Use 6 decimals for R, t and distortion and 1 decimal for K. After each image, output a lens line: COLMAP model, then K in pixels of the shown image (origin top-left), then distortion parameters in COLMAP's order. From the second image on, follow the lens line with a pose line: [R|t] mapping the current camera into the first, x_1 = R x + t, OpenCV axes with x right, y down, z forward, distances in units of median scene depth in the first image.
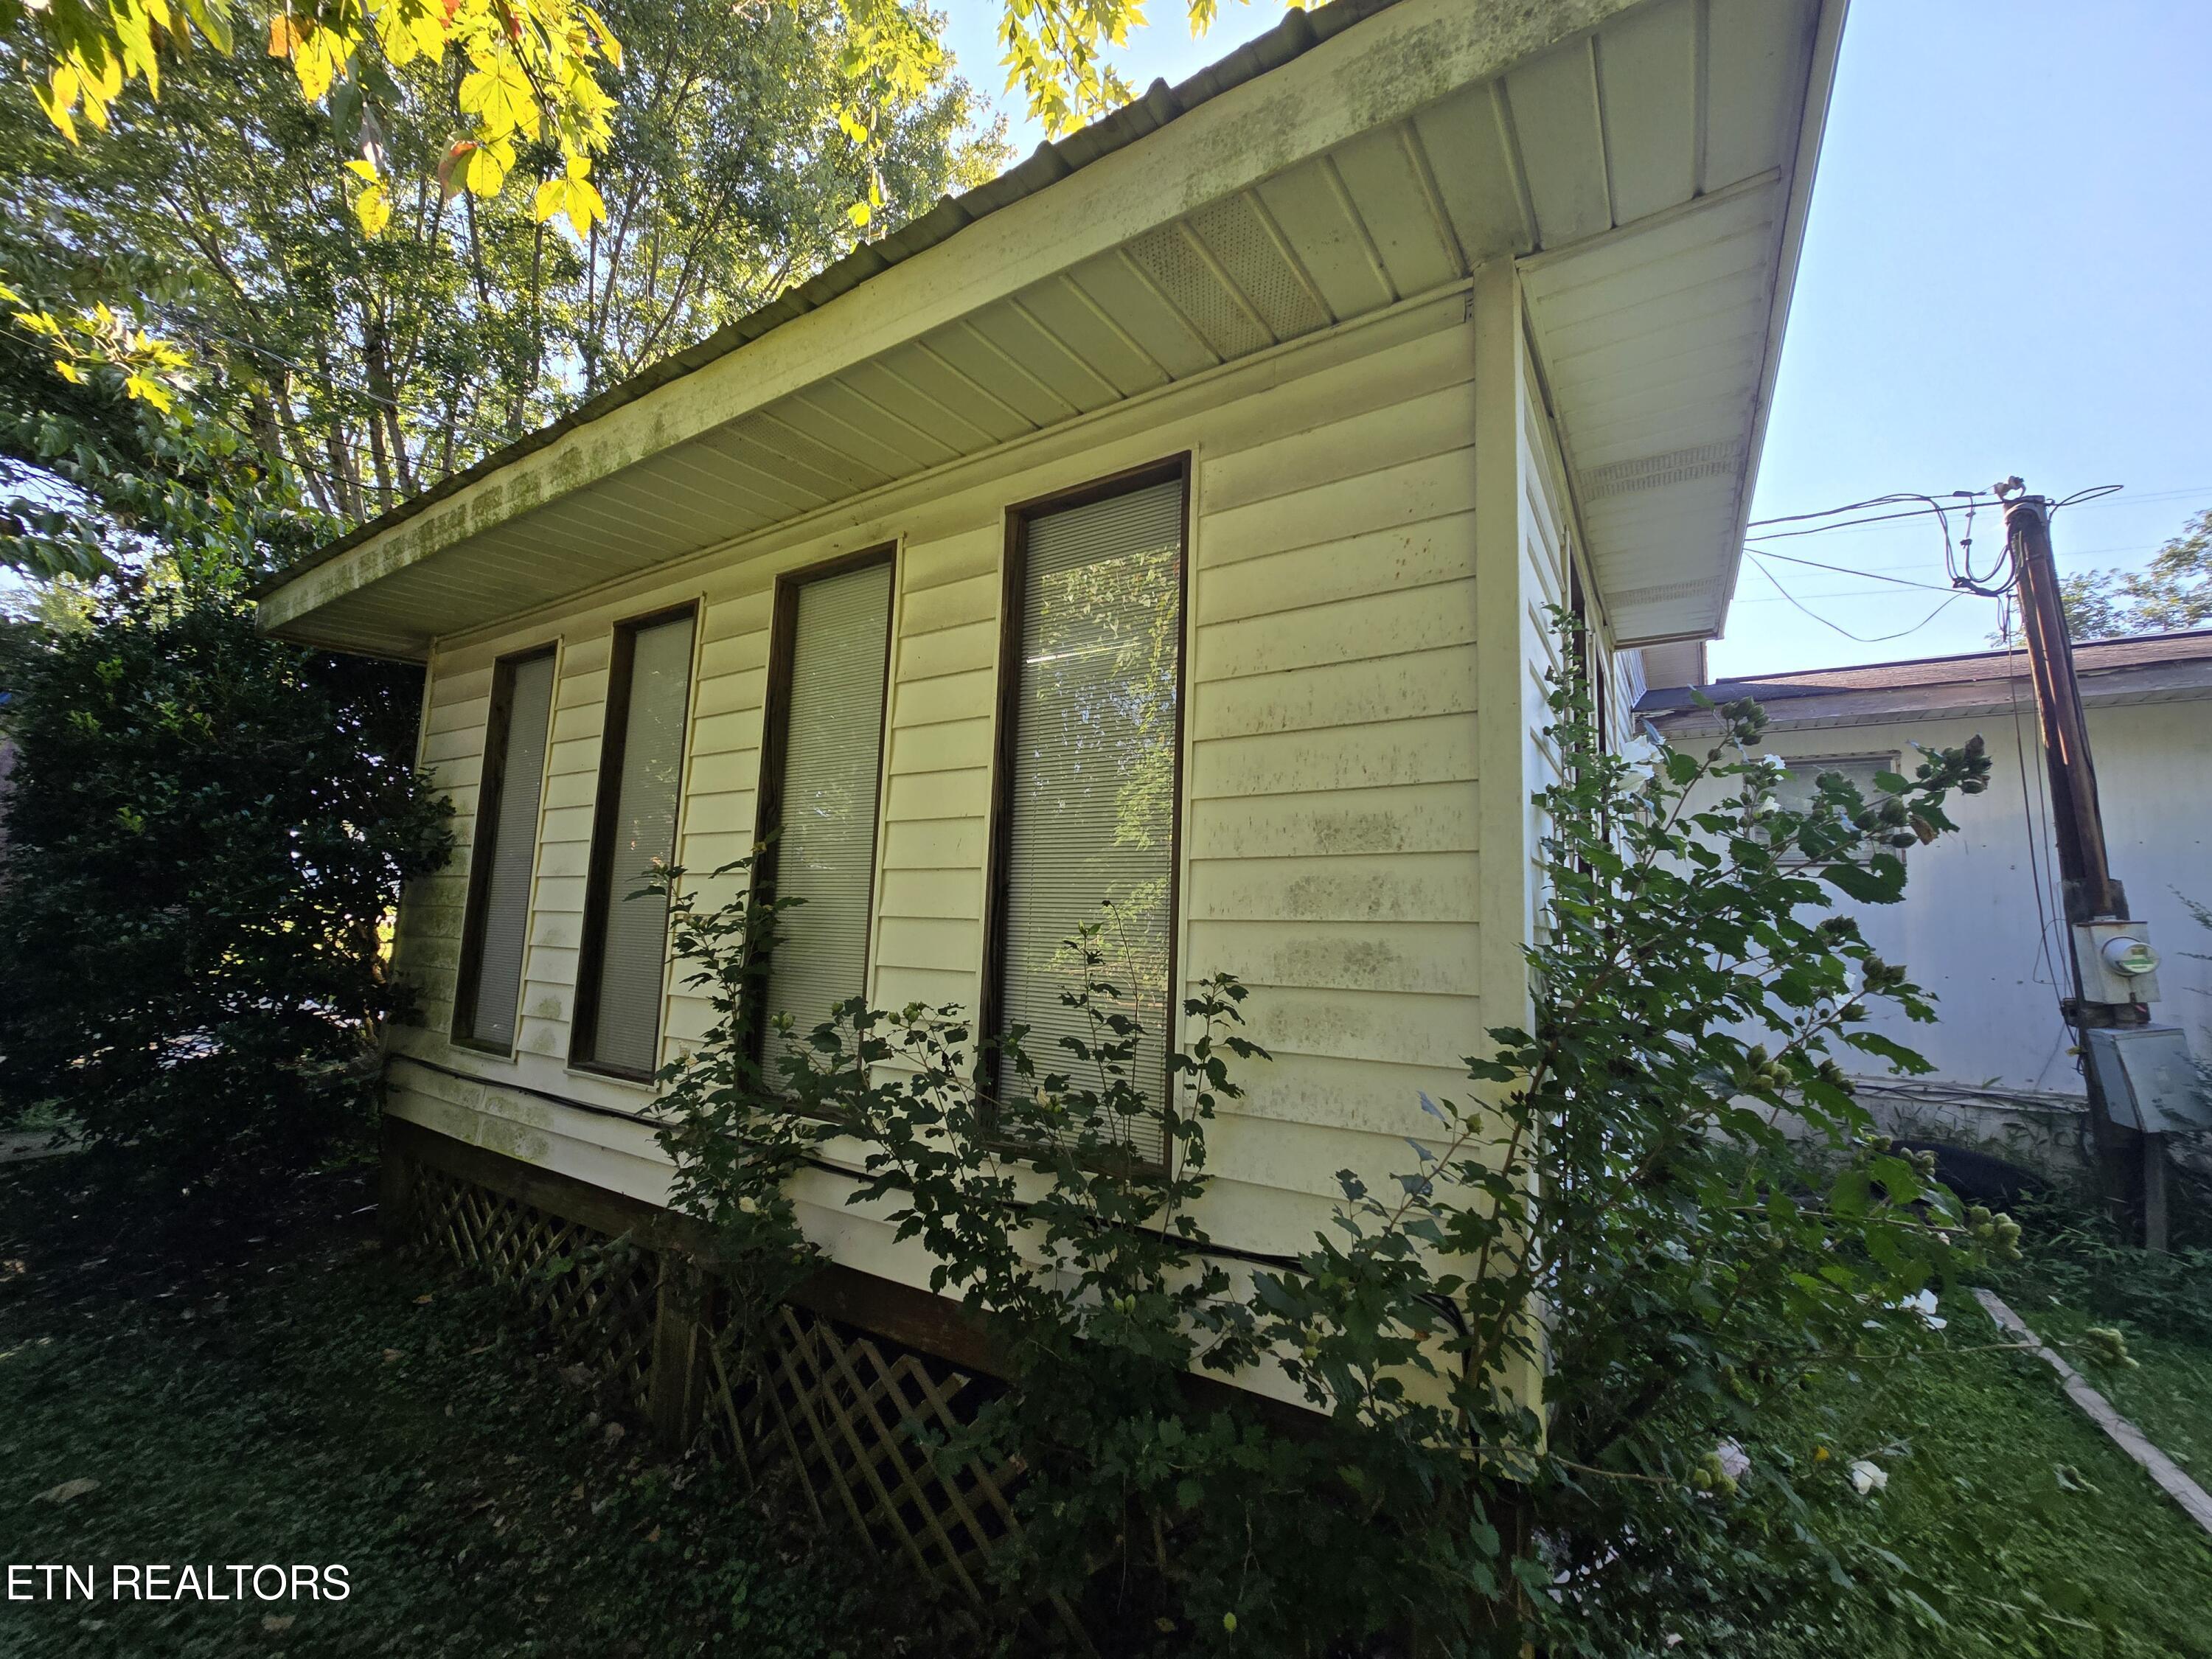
lens RADIAL K [[897.1, 0, 1103.1], [0, 897.1, 825.2], [0, 0, 1]] dist [-0.002858, 0.000355]
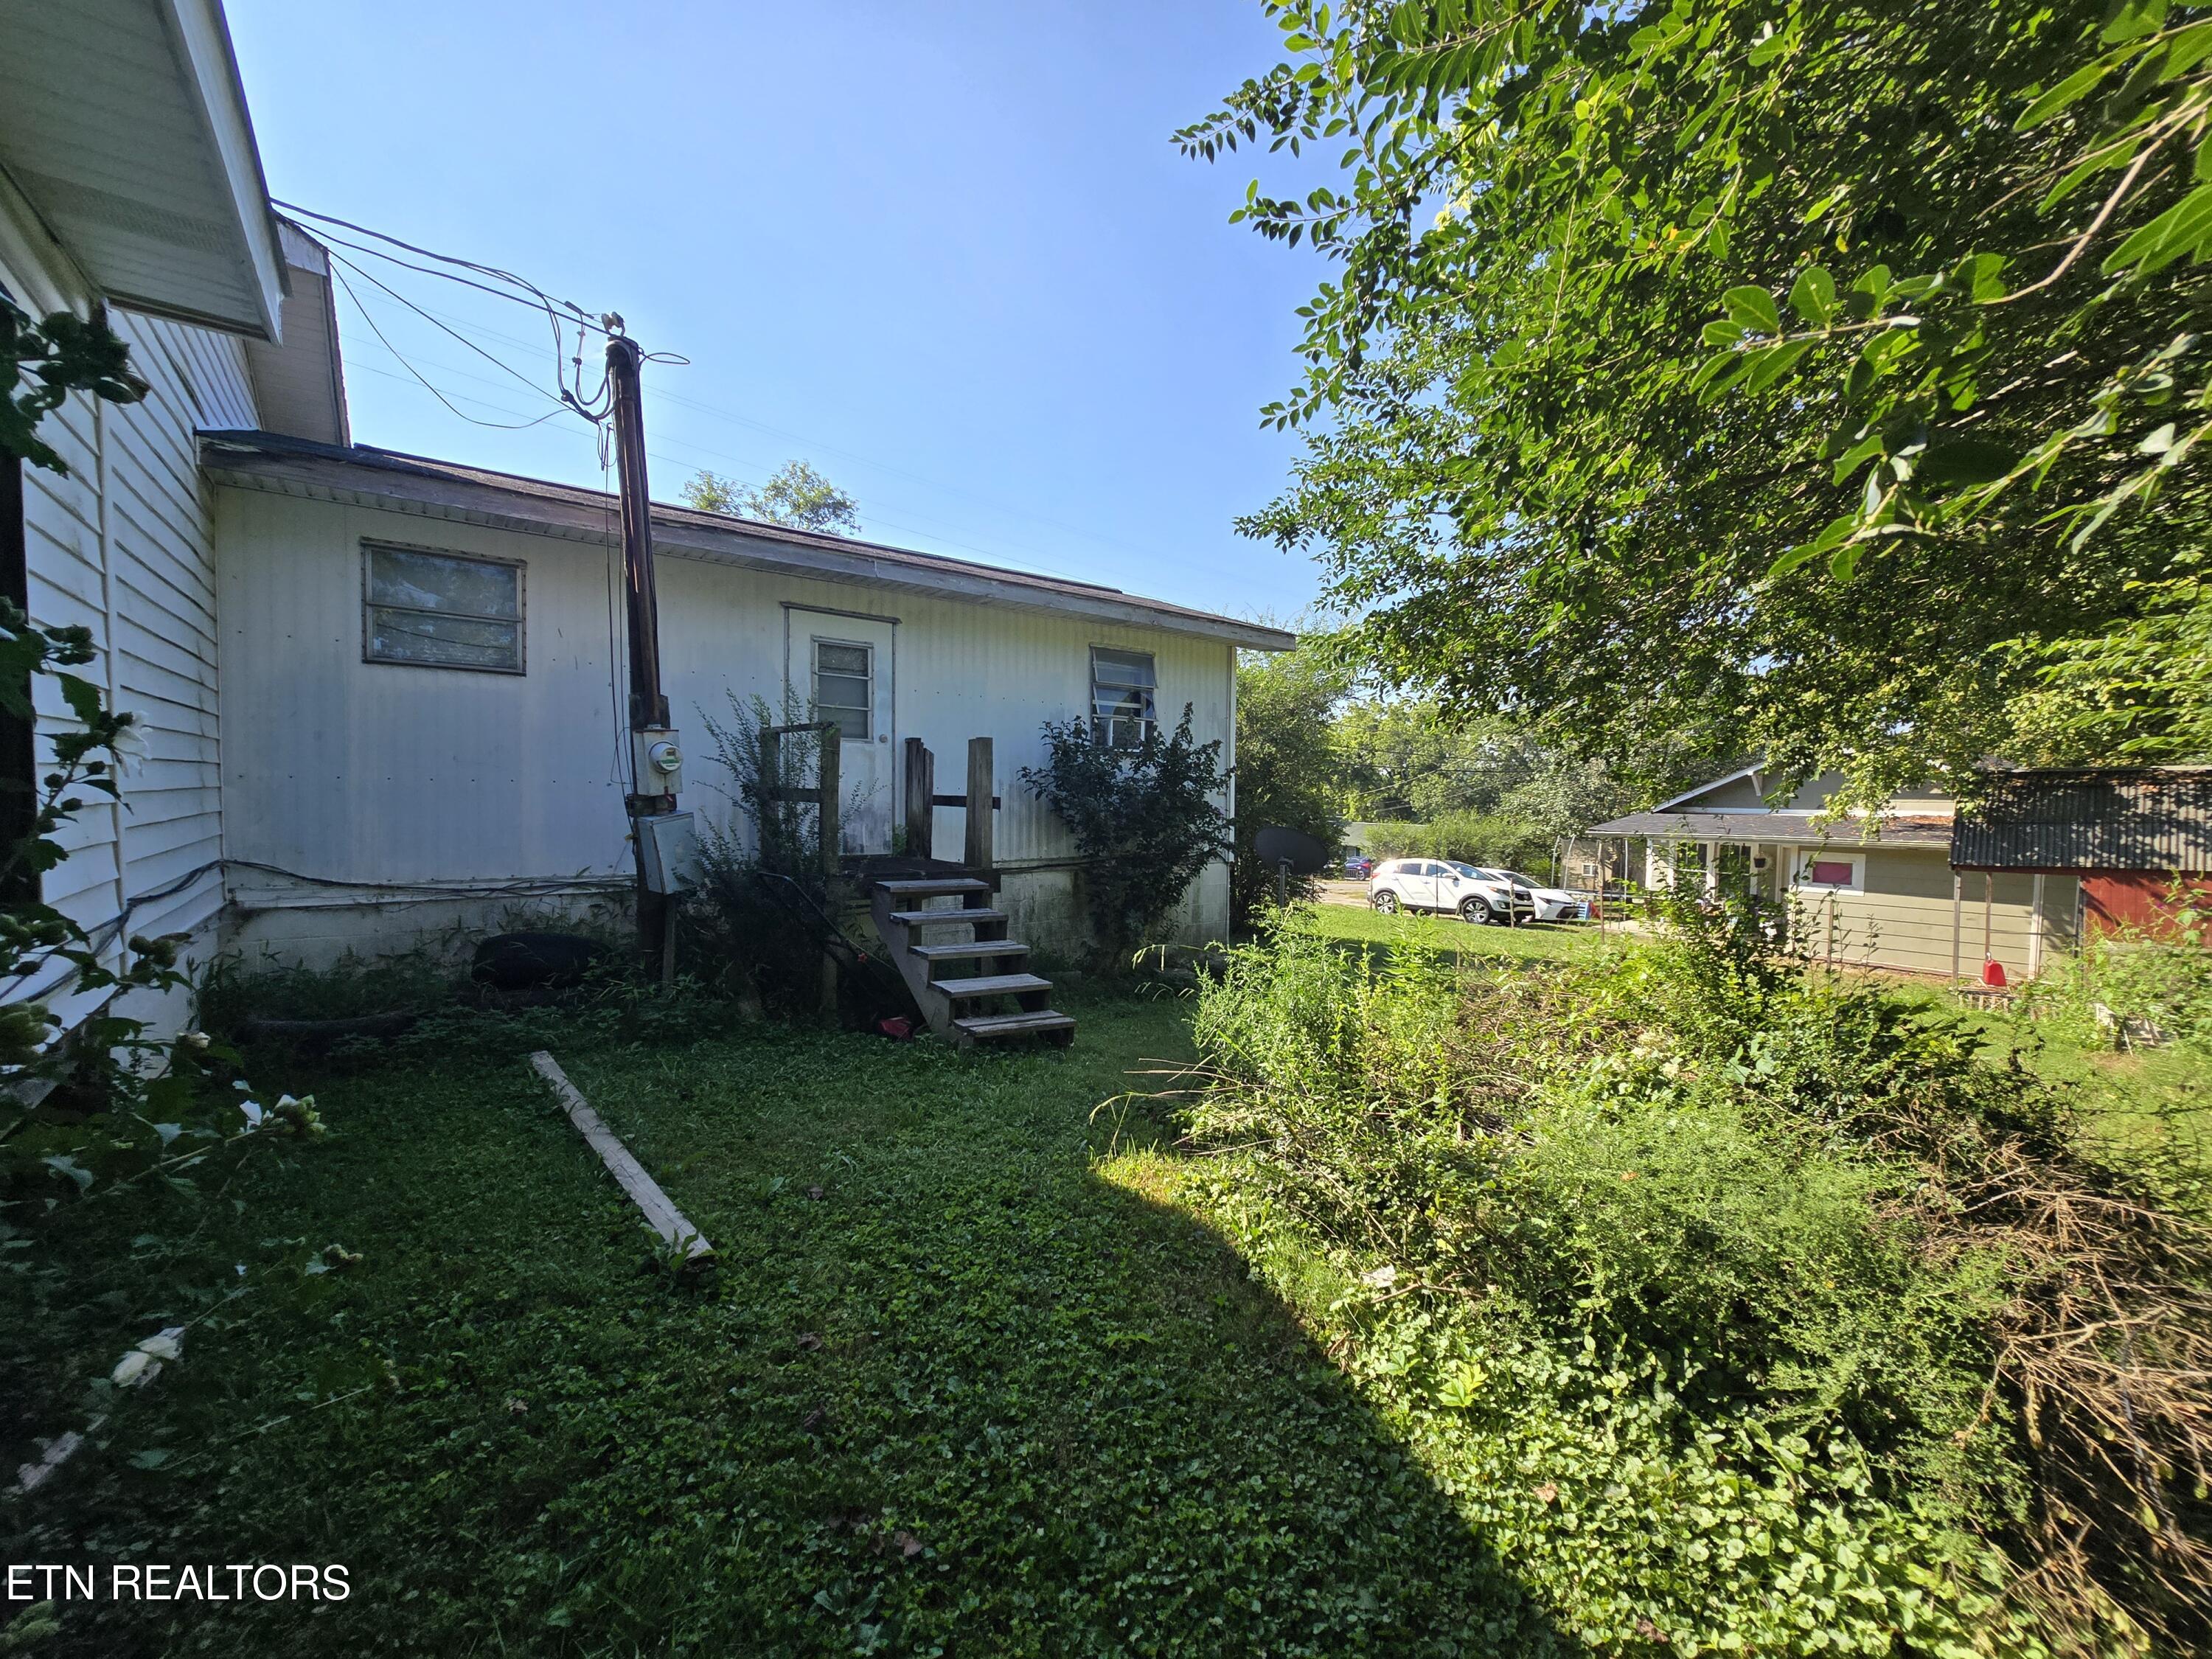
lens RADIAL K [[897.1, 0, 1111.1], [0, 897.1, 831.8], [0, 0, 1]] dist [-0.002858, 0.000355]
pose [[0.328166, -0.066720, 0.942261, 0.160632], [-0.117403, 0.986887, 0.110769, 0.035730], [-0.937296, -0.146975, 0.316030, 0.014308]]
